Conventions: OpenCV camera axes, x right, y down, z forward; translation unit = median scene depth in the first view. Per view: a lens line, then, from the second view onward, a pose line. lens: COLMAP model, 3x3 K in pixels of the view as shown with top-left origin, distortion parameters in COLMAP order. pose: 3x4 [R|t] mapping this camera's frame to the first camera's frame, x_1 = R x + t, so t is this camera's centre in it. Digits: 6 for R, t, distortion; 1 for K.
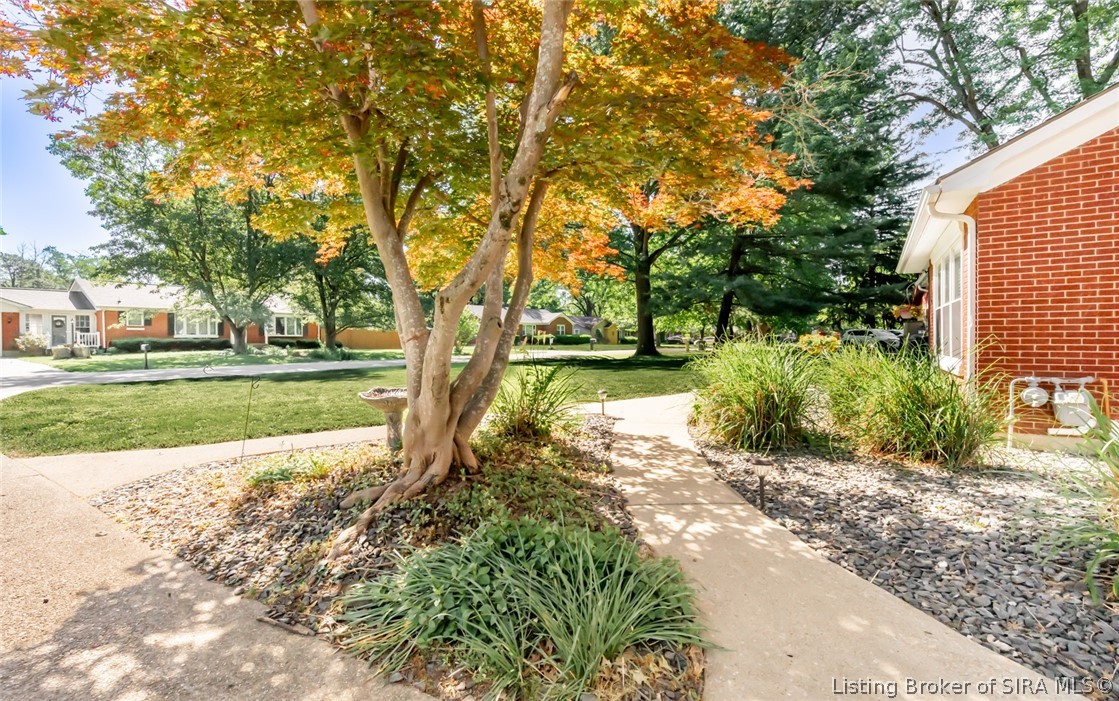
lens RADIAL K [[490.0, 0, 556.0], [0, 490.0, 346.6], [0, 0, 1]] dist [0.000608, 0.001149]
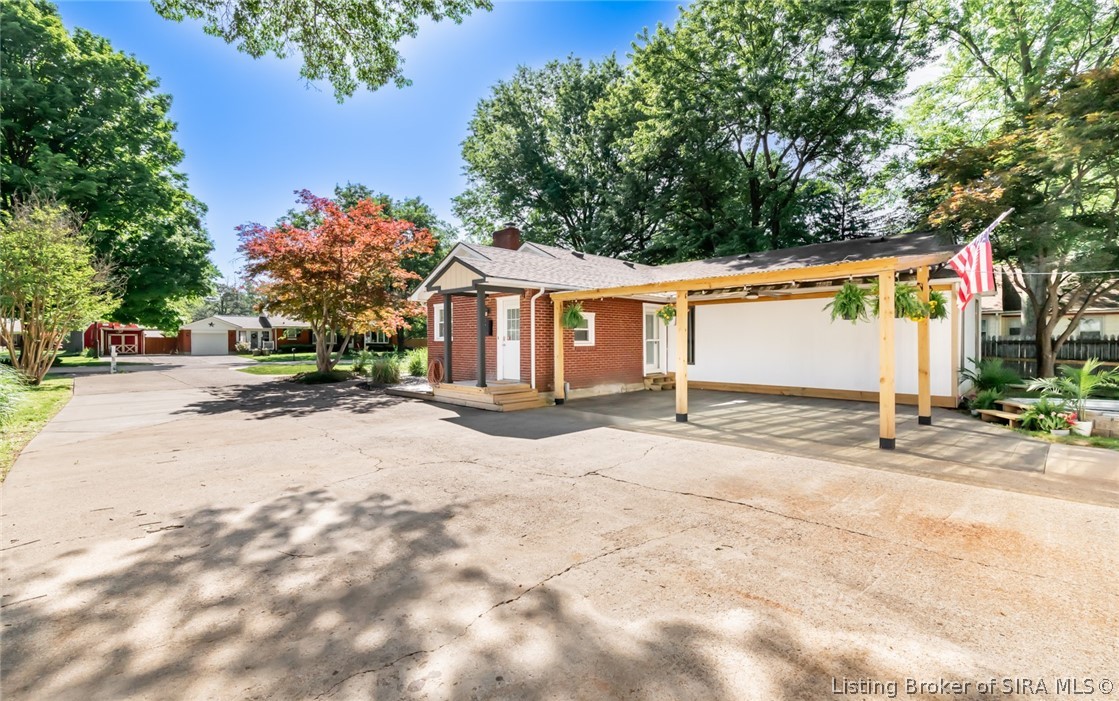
lens RADIAL K [[490.0, 0, 561.3], [0, 490.0, 346.4], [0, 0, 1]] dist [0.000608, 0.001149]
pose [[0.976484, 0.003759, -0.215557, 0.458976], [-0.005633, 0.999952, -0.008079, -0.002413], [0.215517, 0.009103, 0.976458, -0.498299]]
